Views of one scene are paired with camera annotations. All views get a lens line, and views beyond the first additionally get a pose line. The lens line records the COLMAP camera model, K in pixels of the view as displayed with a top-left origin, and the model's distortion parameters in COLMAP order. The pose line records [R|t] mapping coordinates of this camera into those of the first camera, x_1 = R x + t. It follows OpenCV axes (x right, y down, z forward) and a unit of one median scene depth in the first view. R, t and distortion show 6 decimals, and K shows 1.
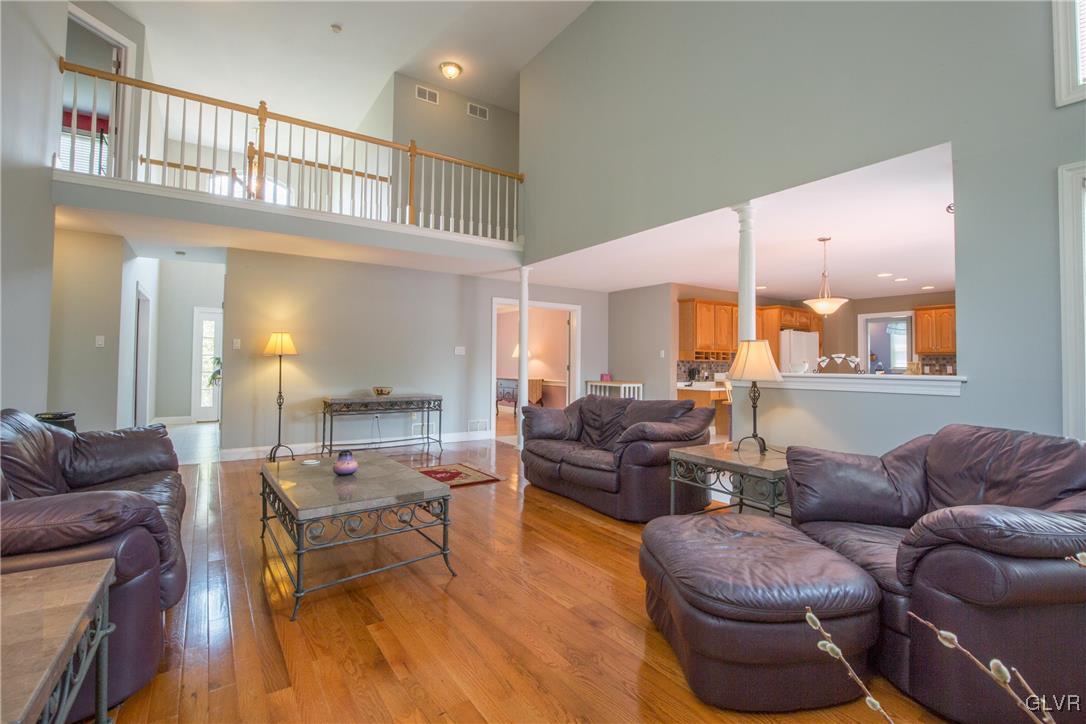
lens RADIAL K [[497.2, 0, 547.8], [0, 497.2, 350.9], [0, 0, 1]] dist [-0.037984, 0.007705]
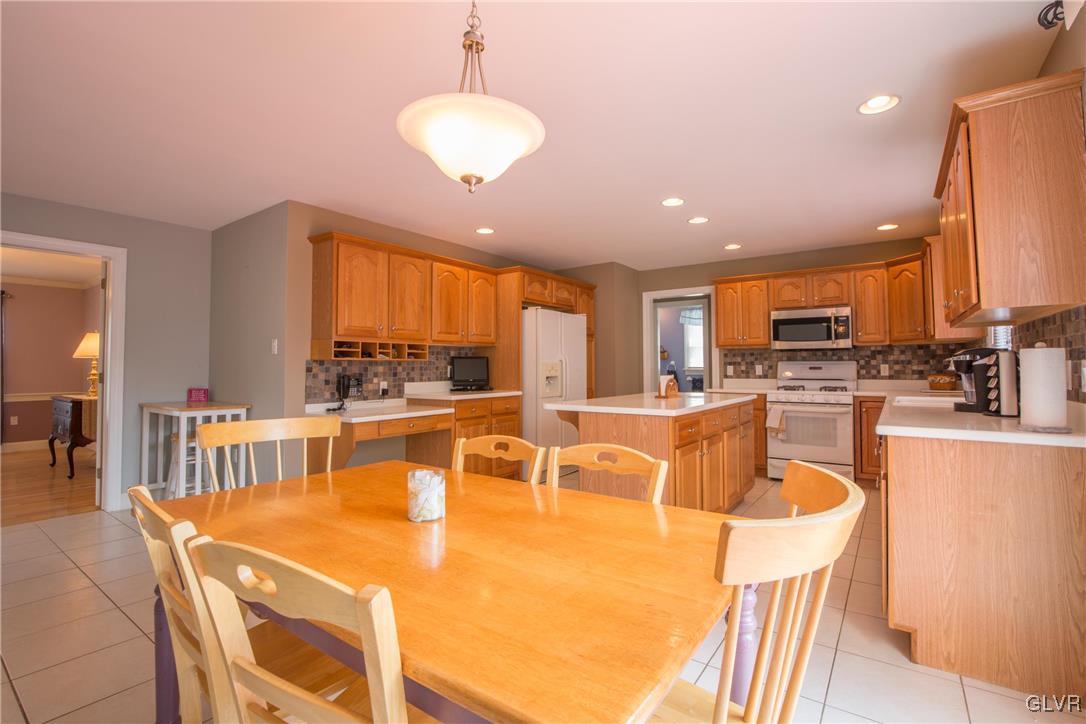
lens RADIAL K [[497.2, 0, 547.8], [0, 497.2, 350.9], [0, 0, 1]] dist [-0.037984, 0.007705]
pose [[0.942705, -0.002977, 0.333613, 0.306306], [0.005277, 0.999968, -0.005988, 0.013741], [-0.333585, 0.007405, 0.942691, 0.432588]]
